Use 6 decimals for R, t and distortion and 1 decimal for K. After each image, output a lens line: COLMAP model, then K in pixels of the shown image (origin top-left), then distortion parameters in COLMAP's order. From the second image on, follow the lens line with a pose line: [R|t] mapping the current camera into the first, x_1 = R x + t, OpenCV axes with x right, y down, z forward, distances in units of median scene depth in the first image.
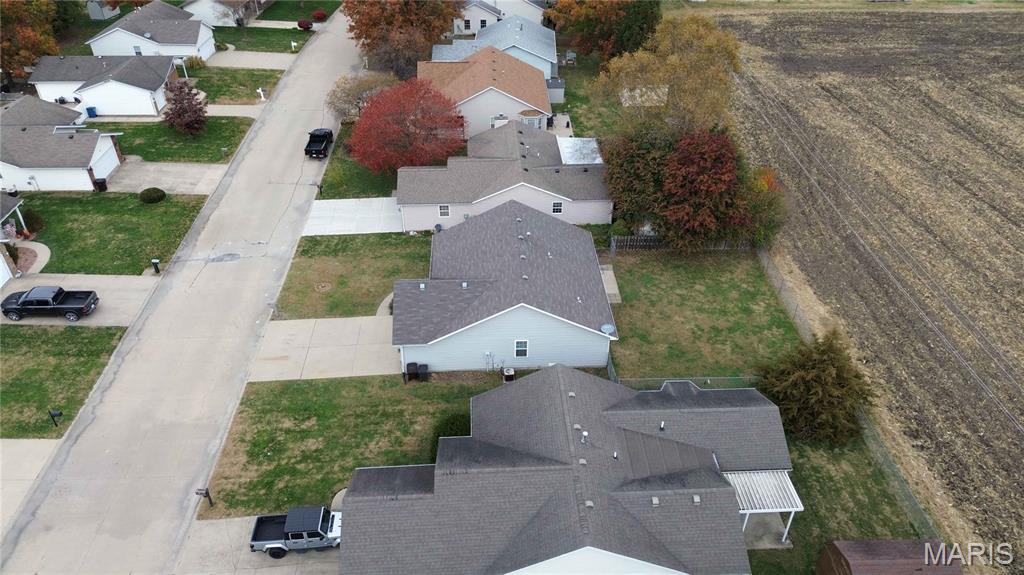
lens RADIAL K [[720.9, 0, 508.4], [0, 720.9, 287.2], [0, 0, 1]] dist [0.064612, -0.057636]
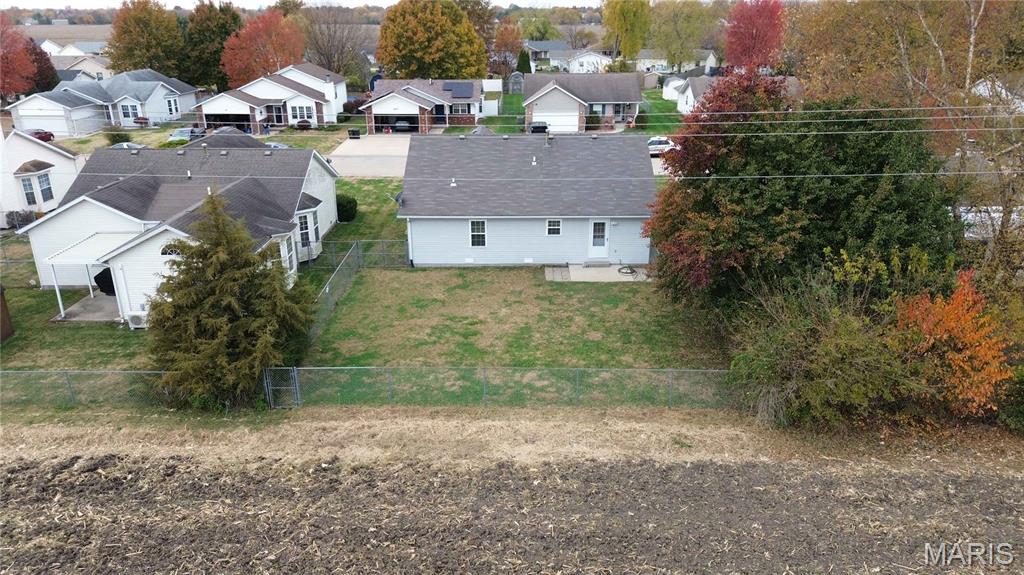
lens RADIAL K [[720.9, 0, 506.3], [0, 720.9, 293.7], [0, 0, 1]] dist [0.064612, -0.057636]
pose [[-0.060824, 0.359471, -0.931172, 0.767783], [-0.582905, 0.744501, 0.325483, -0.159890], [0.810260, 0.562582, 0.164254, 0.871257]]
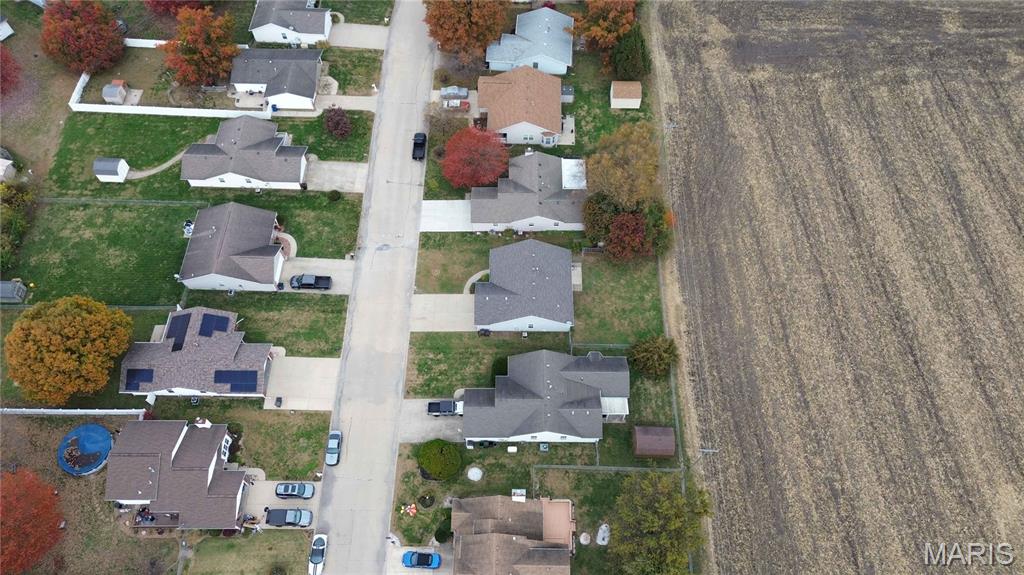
lens RADIAL K [[720.9, 0, 506.2], [0, 720.9, 287.3], [0, 0, 1]] dist [0.064612, -0.057636]
pose [[0.998431, 0.045881, -0.032107, 0.006867], [-0.028600, 0.910715, 0.412043, -0.825213], [0.048146, -0.410478, 0.910599, -0.870033]]
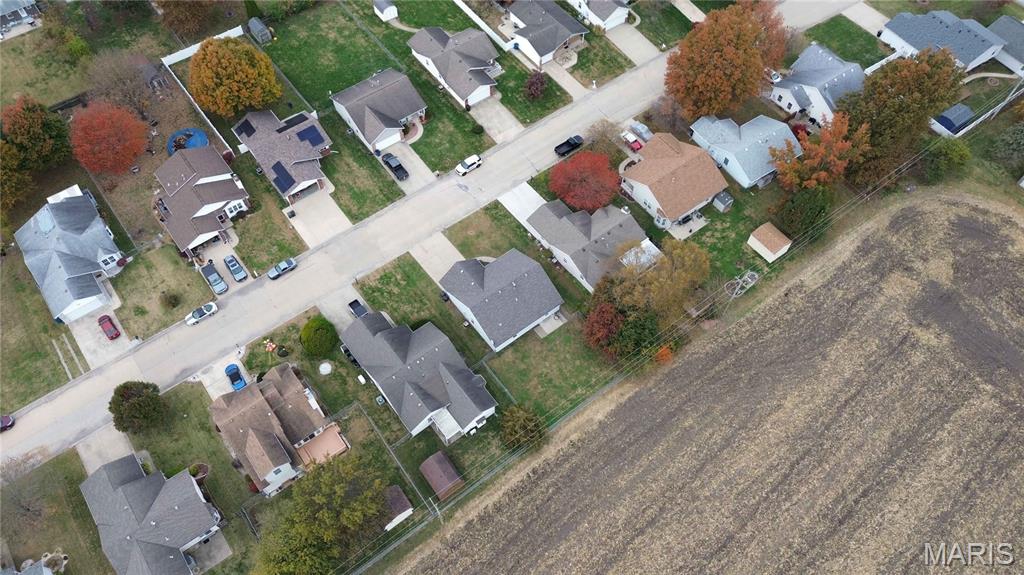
lens RADIAL K [[720.9, 0, 506.3], [0, 720.9, 289.5], [0, 0, 1]] dist [0.064612, -0.057636]
pose [[0.571281, 0.696783, -0.433740, 0.875853], [-0.480578, 0.712378, 0.511432, -1.055140], [0.665344, -0.083725, 0.741827, -0.542590]]
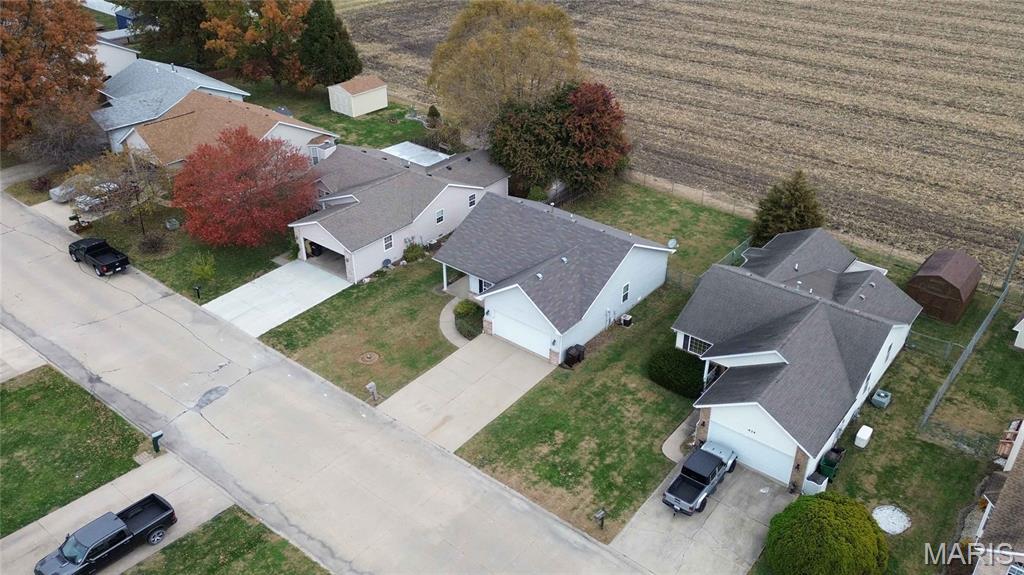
lens RADIAL K [[853.3, 0, 545.1], [0, 853.3, 283.9], [0, 0, 1]] dist [0.051953, -0.024488]
pose [[0.639511, -0.381631, 0.667370, -0.785581], [0.433713, 0.895849, 0.096677, -0.088303], [-0.634759, 0.227621, 0.738424, 0.117307]]
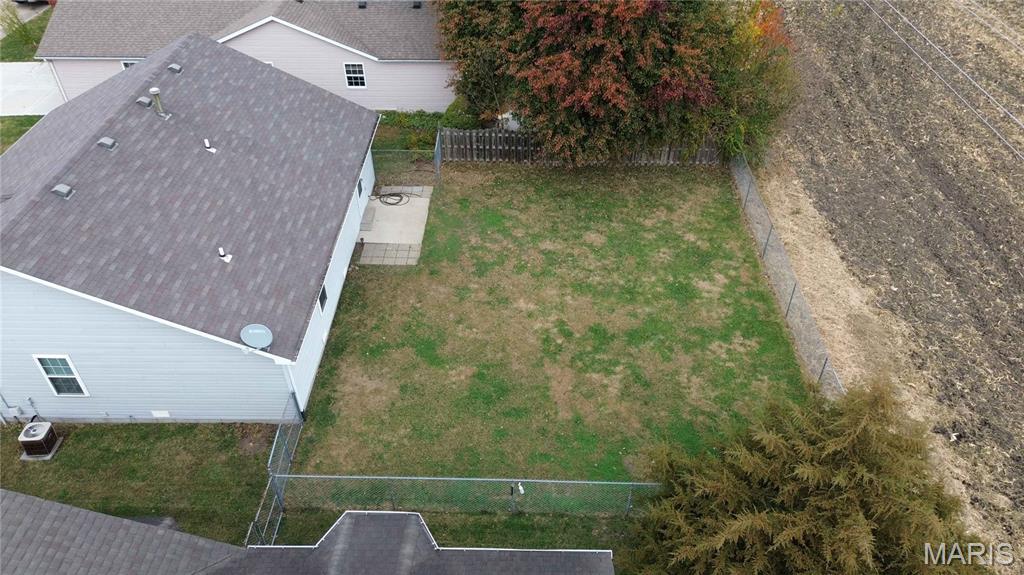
lens RADIAL K [[720.9, 0, 509.8], [0, 720.9, 289.9], [0, 0, 1]] dist [0.064612, -0.057636]
pose [[0.997843, 0.037927, -0.053576, 0.242892], [-0.034154, 0.996985, 0.069671, 0.003421], [0.056057, -0.067691, 0.996130, 0.543553]]
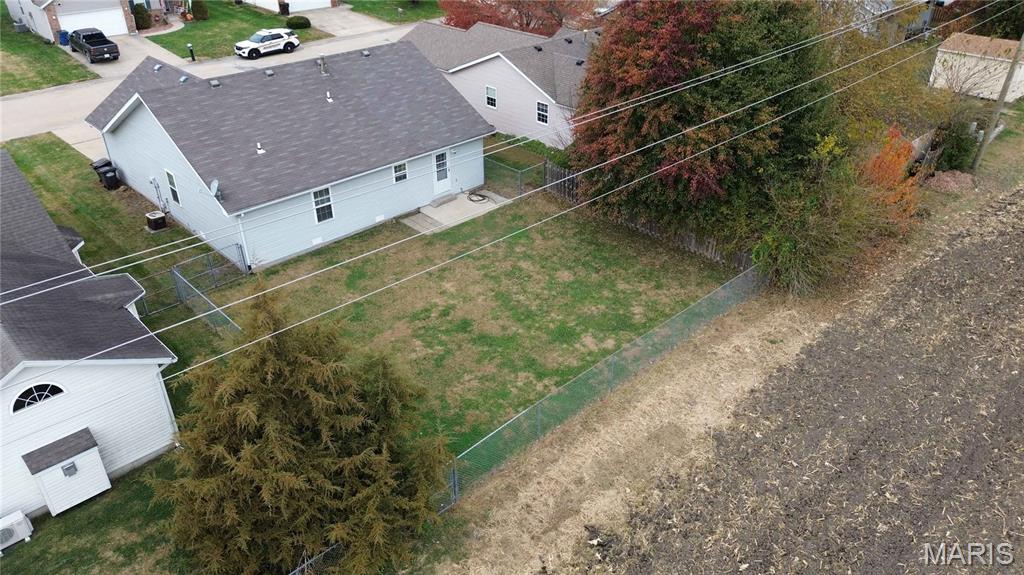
lens RADIAL K [[720.9, 0, 510.1], [0, 720.9, 294.0], [0, 0, 1]] dist [0.064612, -0.057636]
pose [[0.664468, 0.392082, -0.636203, 0.579849], [-0.439750, 0.893463, 0.091340, -0.017811], [0.604237, 0.219078, 0.766096, 0.615100]]
